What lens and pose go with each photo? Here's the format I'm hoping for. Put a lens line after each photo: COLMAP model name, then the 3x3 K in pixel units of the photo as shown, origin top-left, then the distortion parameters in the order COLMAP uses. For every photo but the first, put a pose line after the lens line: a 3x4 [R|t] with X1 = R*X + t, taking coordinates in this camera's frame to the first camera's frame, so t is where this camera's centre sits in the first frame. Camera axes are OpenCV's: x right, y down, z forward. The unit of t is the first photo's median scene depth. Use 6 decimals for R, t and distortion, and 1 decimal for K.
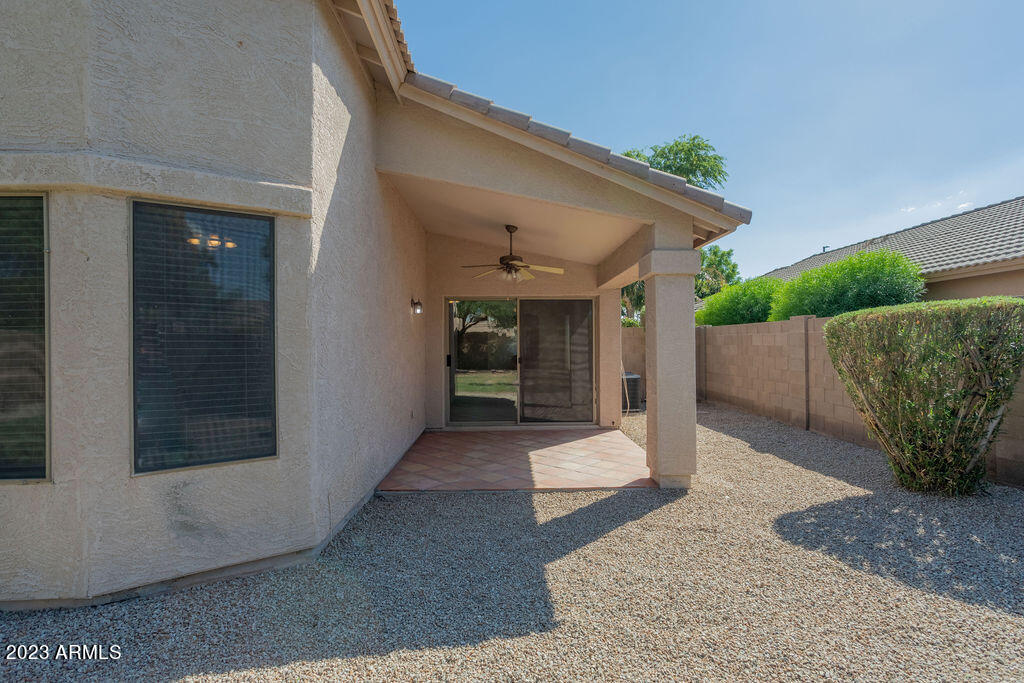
lens RADIAL K [[496.3, 0, 504.5], [0, 496.3, 342.7], [0, 0, 1]] dist [-0.053283, 0.040372]
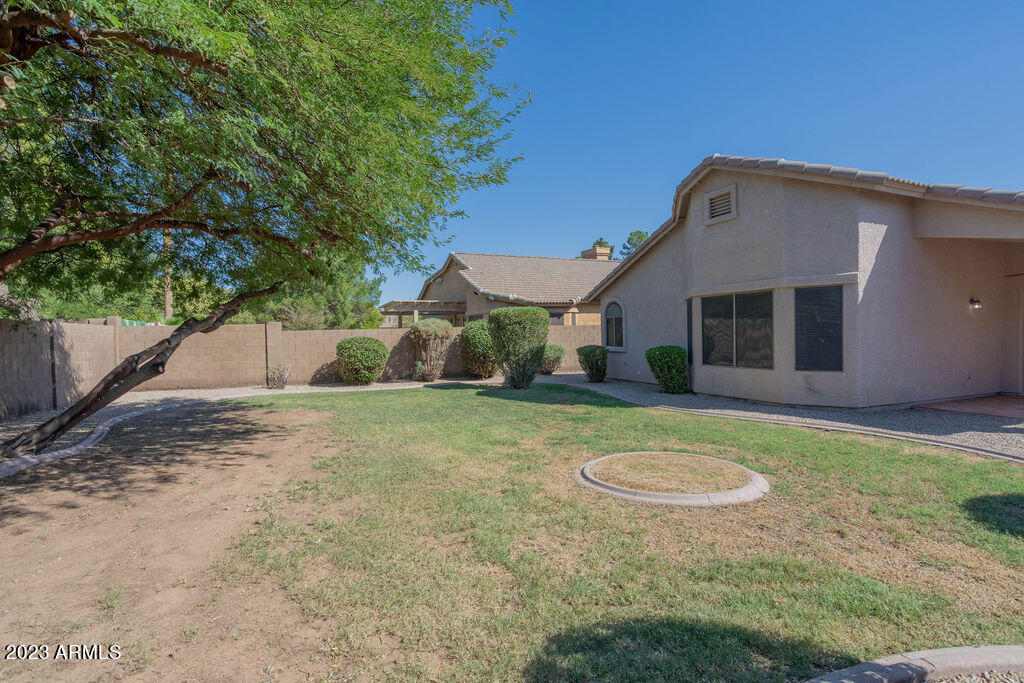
lens RADIAL K [[496.3, 0, 504.5], [0, 496.3, 342.7], [0, 0, 1]] dist [-0.053283, 0.040372]
pose [[0.388392, 0.016818, -0.921341, 1.242093], [0.015592, 0.999570, 0.024819, -0.029626], [0.921362, -0.024005, 0.387963, -1.708083]]
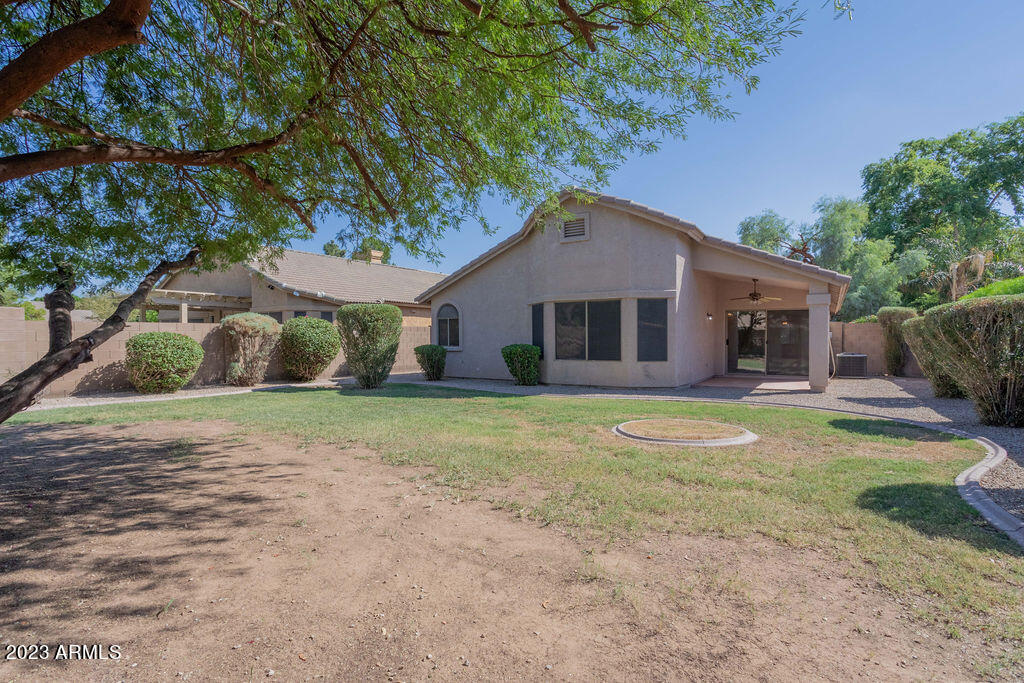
lens RADIAL K [[496.3, 0, 504.5], [0, 496.3, 342.7], [0, 0, 1]] dist [-0.053283, 0.040372]
pose [[0.831145, 0.008859, -0.555985, 0.573066], [-0.002011, 0.999914, 0.012925, 0.036314], [0.556052, -0.009625, 0.831092, -2.701131]]
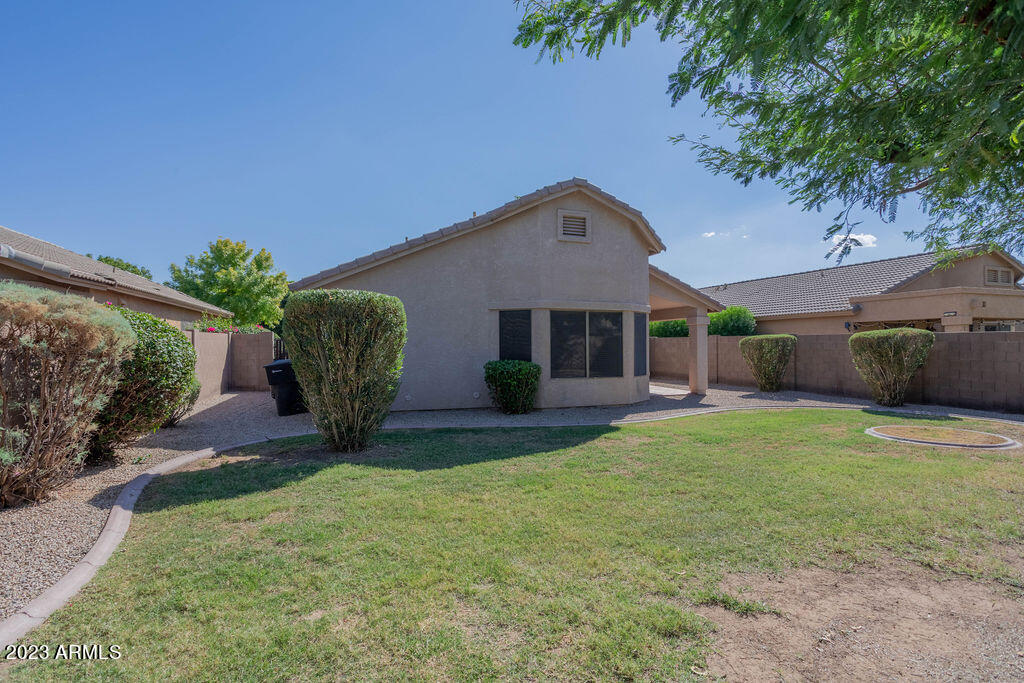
lens RADIAL K [[496.3, 0, 504.5], [0, 496.3, 342.7], [0, 0, 1]] dist [-0.053283, 0.040372]
pose [[0.951505, 0.010433, 0.307455, -2.567101], [-0.009884, 0.999946, -0.003344, -0.004066], [-0.307473, 0.000143, 0.951557, -2.231061]]
